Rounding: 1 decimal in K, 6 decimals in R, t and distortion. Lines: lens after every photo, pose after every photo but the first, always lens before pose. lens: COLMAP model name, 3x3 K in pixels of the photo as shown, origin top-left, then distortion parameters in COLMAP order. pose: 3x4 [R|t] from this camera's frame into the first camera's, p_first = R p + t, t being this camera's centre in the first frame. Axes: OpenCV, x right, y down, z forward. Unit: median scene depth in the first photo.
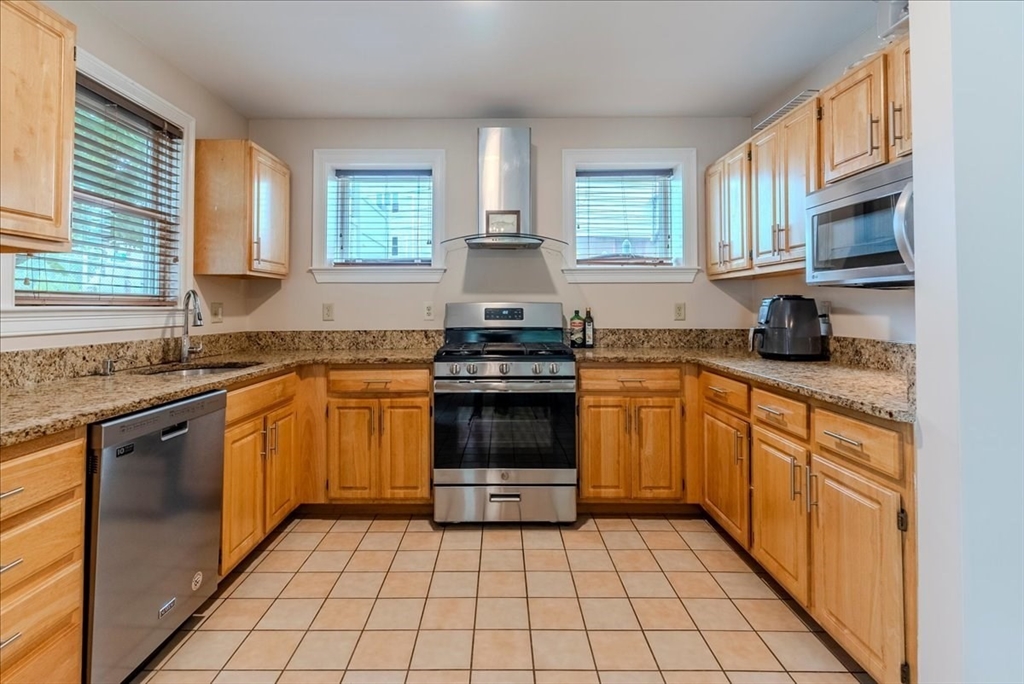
lens RADIAL K [[508.9, 0, 506.0], [0, 508.9, 297.2], [0, 0, 1]] dist [0.002692, 0.000787]
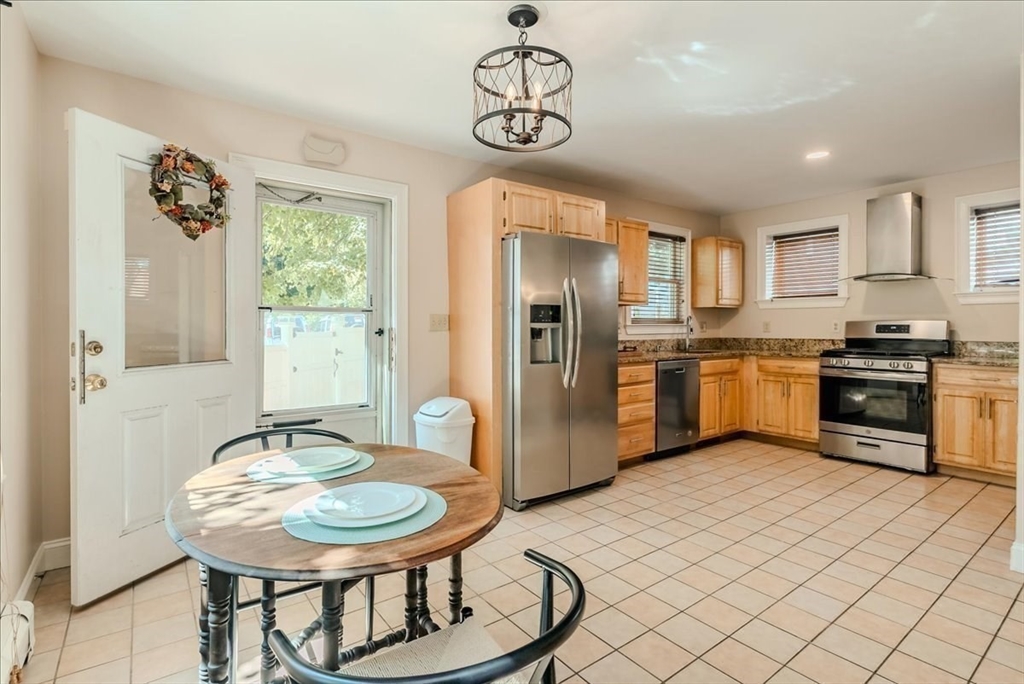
lens RADIAL K [[502.1, 0, 510.3], [0, 502.1, 324.3], [0, 0, 1]] dist [0.001158, 0.000020]
pose [[0.601413, 0.000151, -0.798938, 0.548515], [0.018625, 0.999726, 0.014209, -0.021407], [0.798721, -0.023425, 0.601245, -0.772513]]
